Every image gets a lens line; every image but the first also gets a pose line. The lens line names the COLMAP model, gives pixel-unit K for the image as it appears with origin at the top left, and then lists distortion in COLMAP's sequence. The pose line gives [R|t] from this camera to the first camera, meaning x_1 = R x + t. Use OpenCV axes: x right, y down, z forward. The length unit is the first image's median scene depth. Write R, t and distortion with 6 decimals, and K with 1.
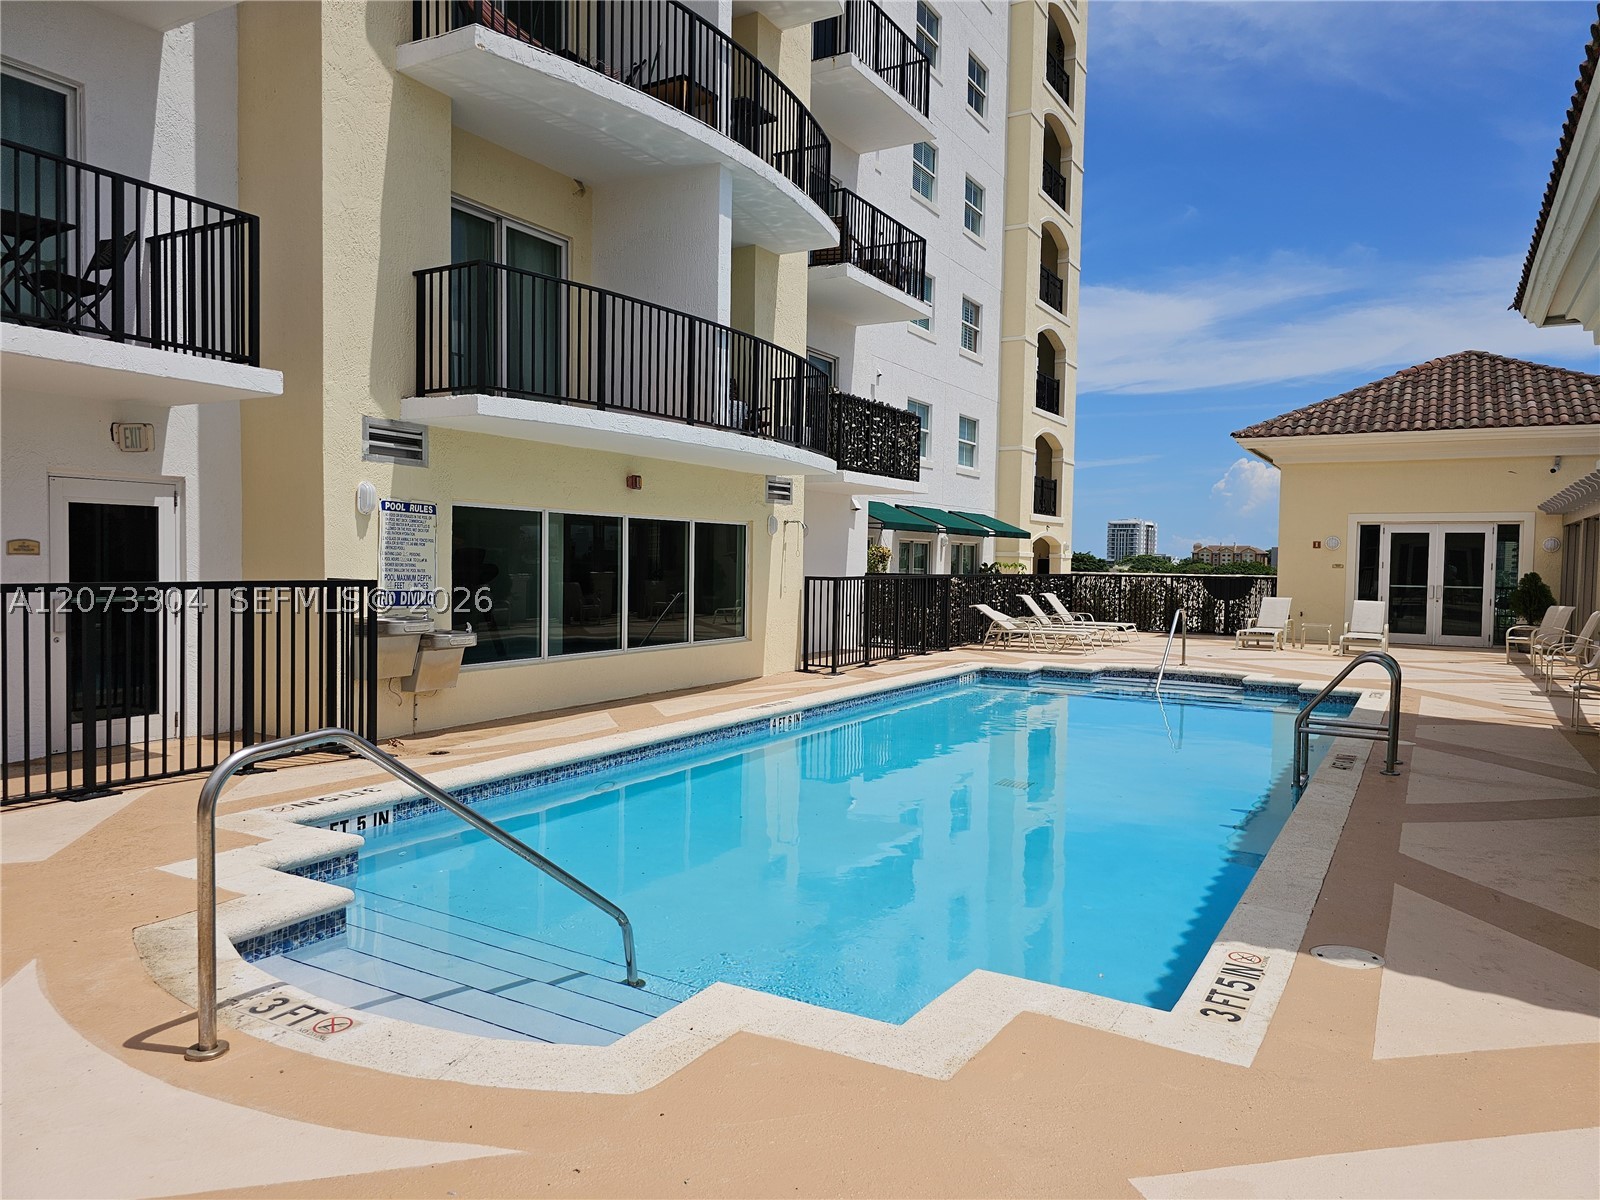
lens RADIAL K [[1082.0, 0, 797.1], [0, 1082.0, 600.8], [0, 0, 1]] dist [0.046281, -0.040786]
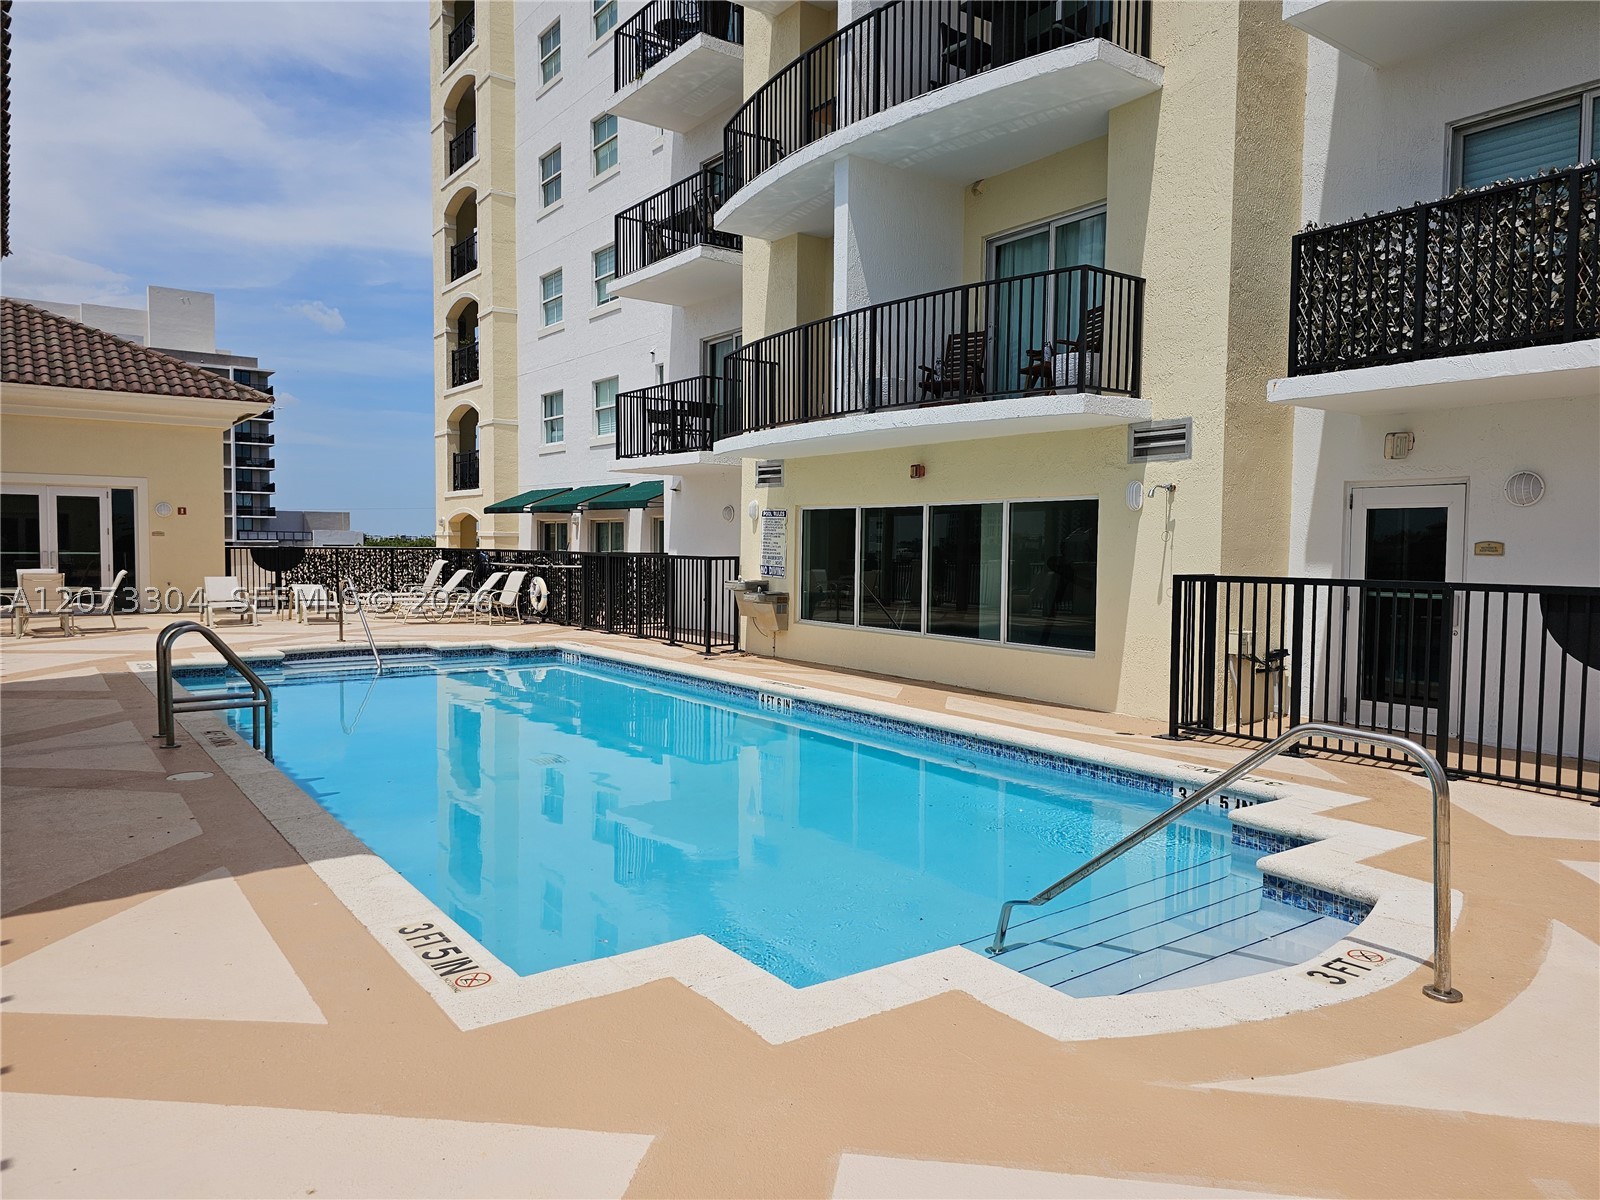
lens RADIAL K [[1082.0, 0, 811.1], [0, 1082.0, 602.7], [0, 0, 1]] dist [0.046281, -0.040786]
pose [[-0.414938, 0.027155, -0.909445, 0.885393], [-0.054477, 0.997020, 0.054625, -0.037818], [0.908218, 0.072210, -0.412222, 1.427523]]
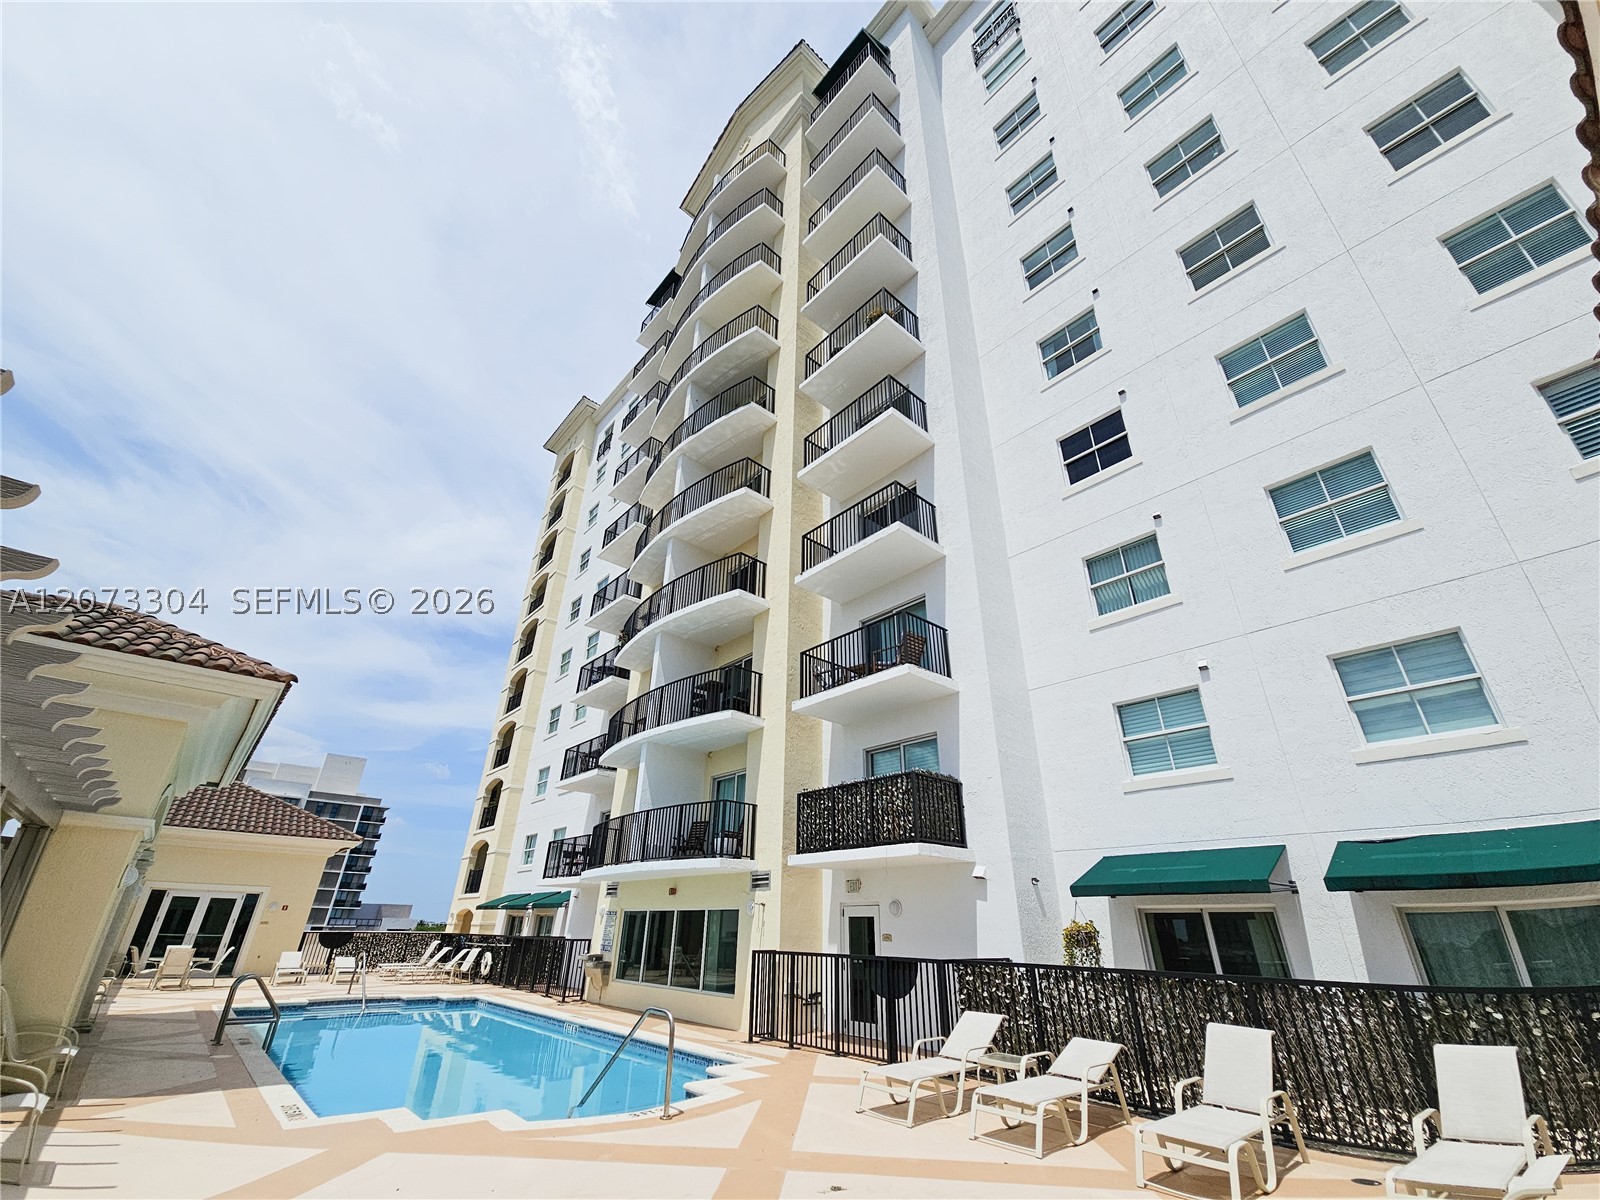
lens RADIAL K [[651.0, 0, 793.6], [0, 651.0, 607.1], [0, 0, 1]] dist [0.010728, -0.001643]
pose [[-0.335972, -0.440933, -0.832287, 1.113766], [-0.062889, 0.892182, -0.447277, -0.055057], [0.939770, -0.097931, -0.327478, 1.785131]]
